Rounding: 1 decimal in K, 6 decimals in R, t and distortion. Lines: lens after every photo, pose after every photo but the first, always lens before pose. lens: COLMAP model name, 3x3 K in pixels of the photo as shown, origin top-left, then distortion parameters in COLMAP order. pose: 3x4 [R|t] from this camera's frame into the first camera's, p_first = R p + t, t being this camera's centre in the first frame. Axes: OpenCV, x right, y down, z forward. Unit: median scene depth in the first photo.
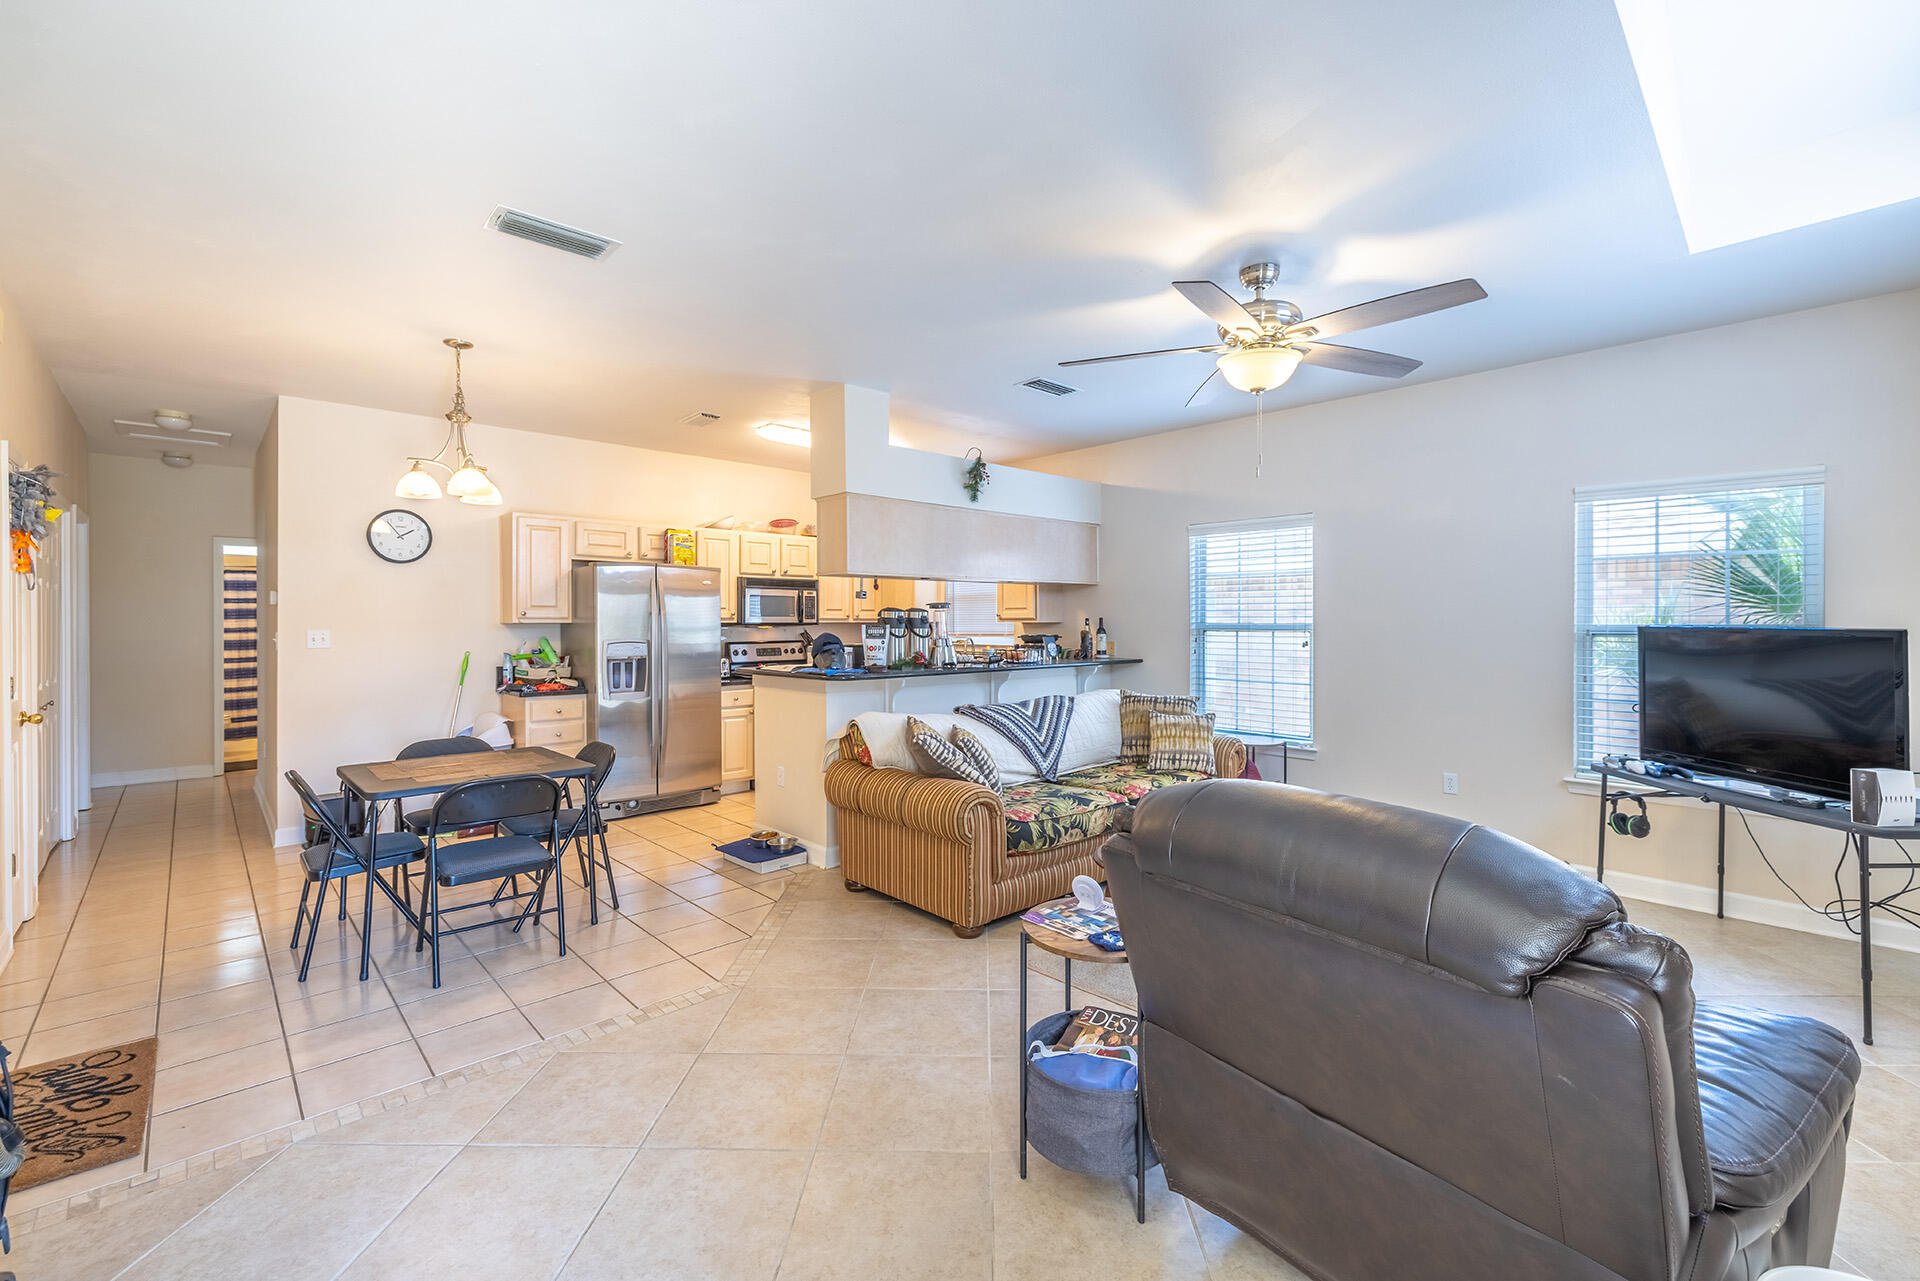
lens RADIAL K [[822.9, 0, 978.1], [0, 822.9, 621.3], [0, 0, 1]] dist [0.000840, -0.000017]
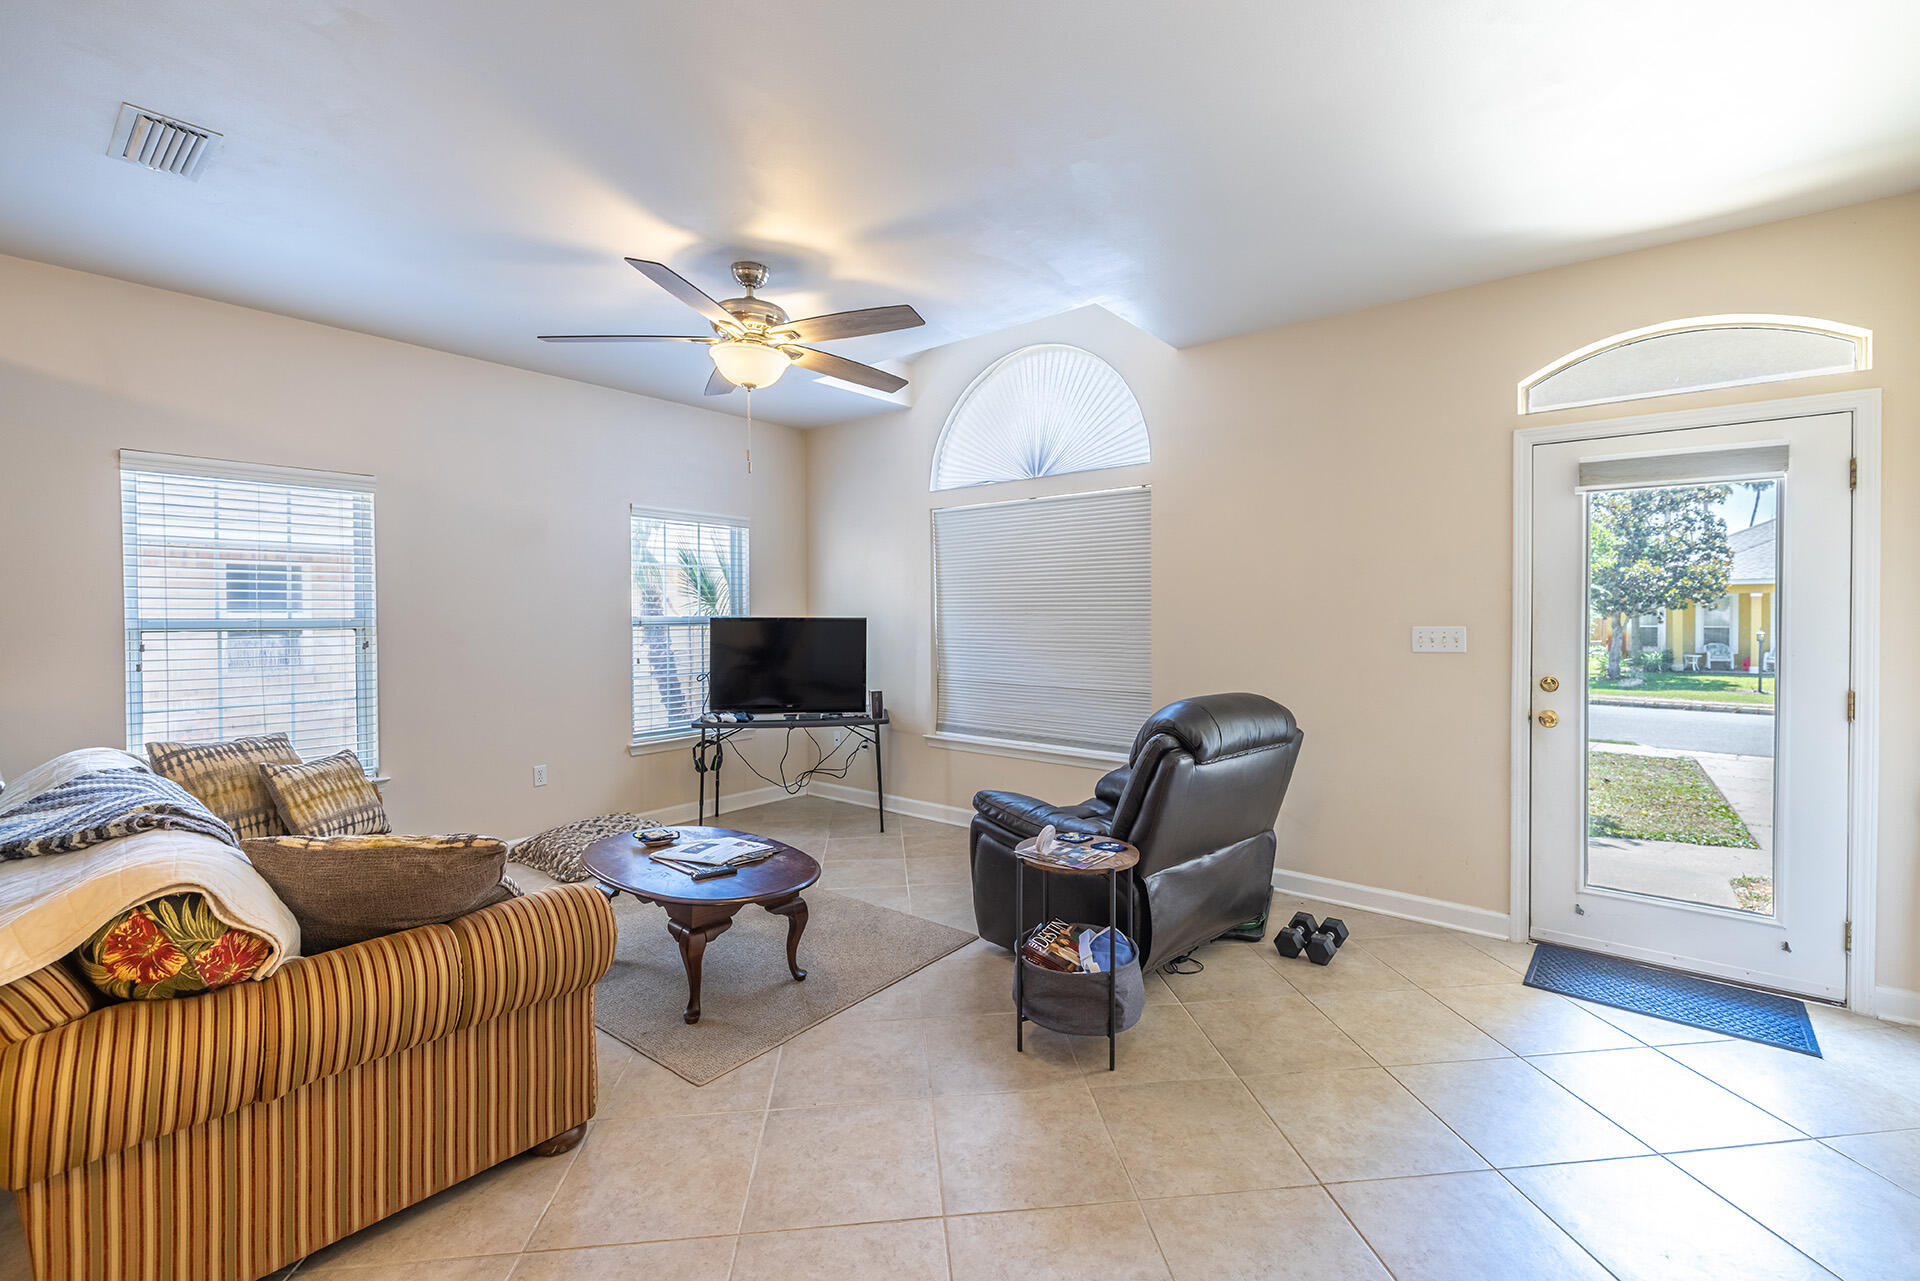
lens RADIAL K [[822.9, 0, 978.1], [0, 822.9, 621.3], [0, 0, 1]] dist [0.000840, -0.000017]
pose [[-0.145746, -0.011641, 0.989253, -0.612997], [0.003810, 0.999917, 0.012327, -0.002032], [-0.989315, 0.005566, -0.145690, 0.753897]]
